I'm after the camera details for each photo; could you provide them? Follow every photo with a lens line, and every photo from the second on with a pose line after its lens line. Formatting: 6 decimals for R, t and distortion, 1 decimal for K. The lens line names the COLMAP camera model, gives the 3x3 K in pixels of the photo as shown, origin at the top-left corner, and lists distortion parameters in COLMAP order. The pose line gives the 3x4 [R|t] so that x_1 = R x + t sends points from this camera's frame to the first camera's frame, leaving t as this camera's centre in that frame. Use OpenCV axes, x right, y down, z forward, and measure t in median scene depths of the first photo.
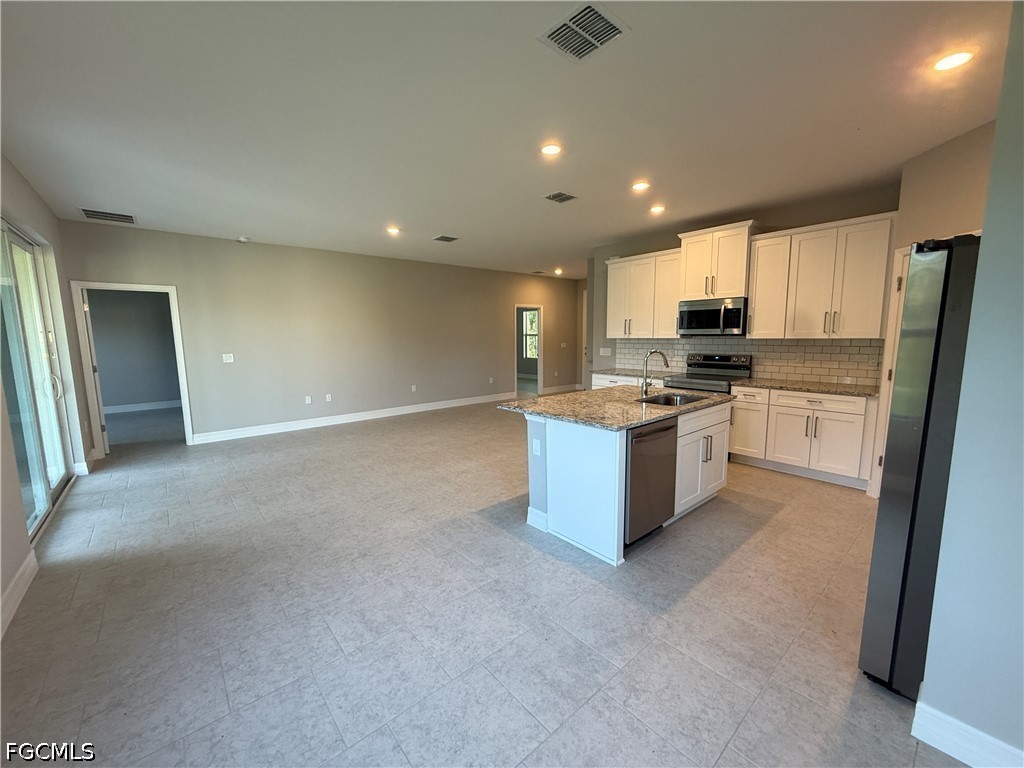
lens RADIAL K [[407.1, 0, 509.3], [0, 407.1, 386.5], [0, 0, 1]] dist [-0.002631, 0.000856]
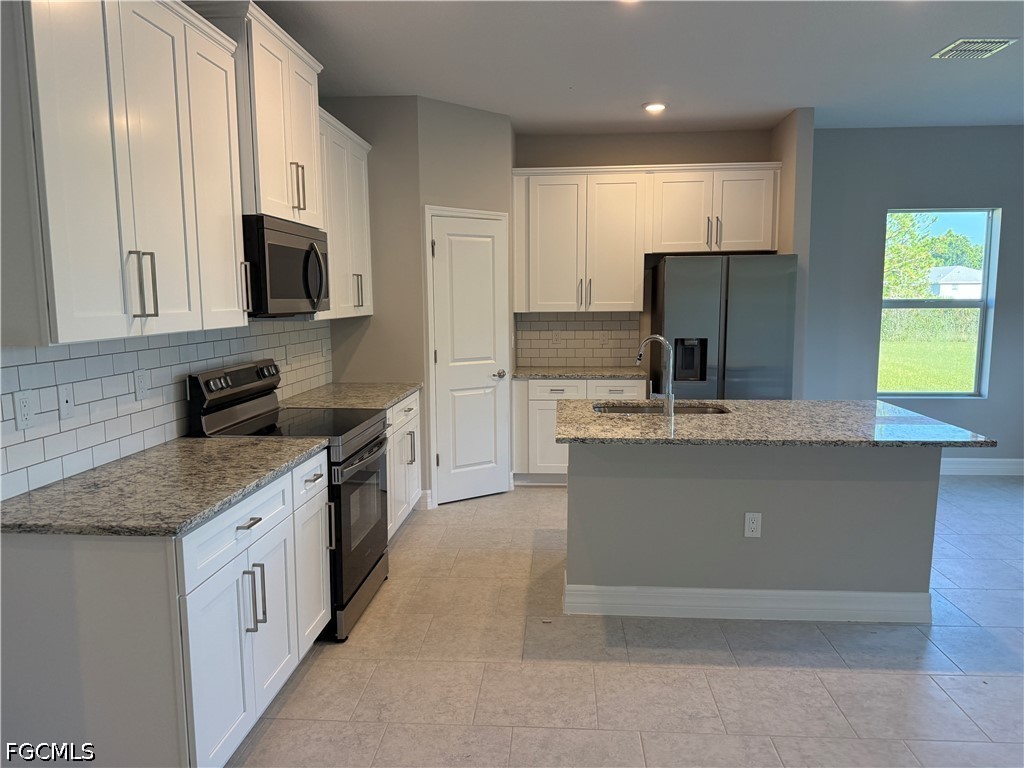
lens RADIAL K [[720.1, 0, 517.2], [0, 720.1, 383.7], [0, 0, 1]] dist [0.057435, -0.078072]
pose [[-0.717100, -0.069157, 0.693531, -0.201392], [0.101531, 0.974085, 0.202116, -0.241791], [-0.689535, 0.215352, -0.691494, 1.806252]]
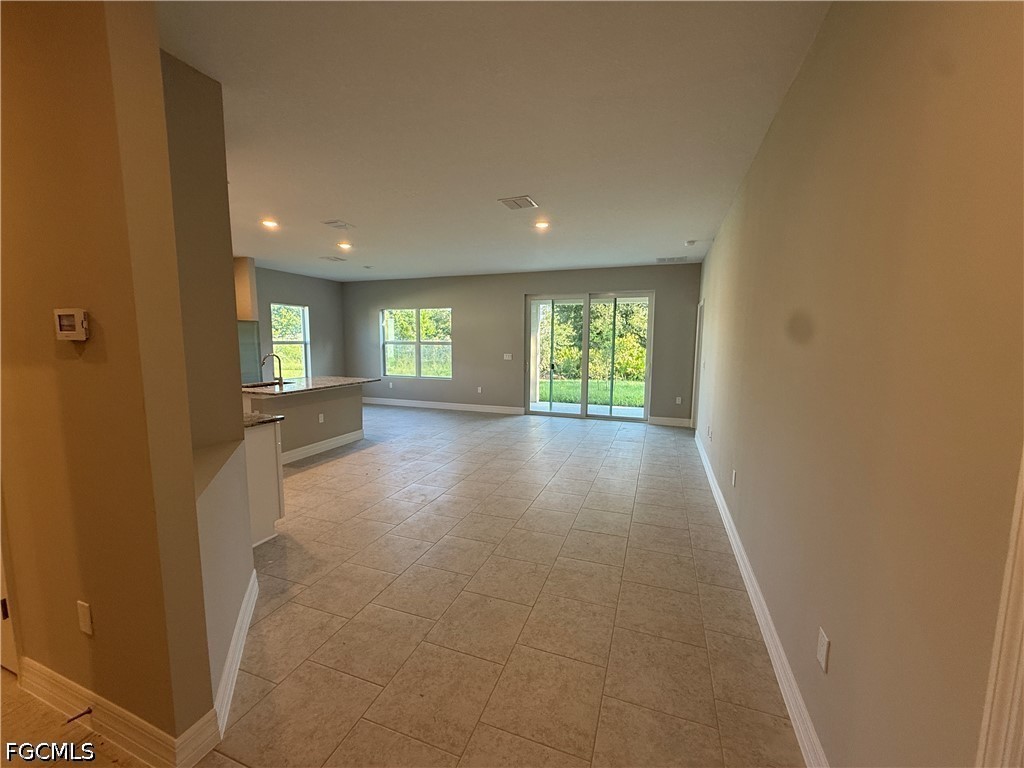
lens RADIAL K [[407.1, 0, 507.3], [0, 407.1, 385.2], [0, 0, 1]] dist [-0.002631, 0.000856]
pose [[-0.874894, 0.056790, -0.480973, 0.322397], [-0.060053, 0.972717, 0.224089, -0.342280], [0.480577, 0.224938, -0.847614, 2.559737]]
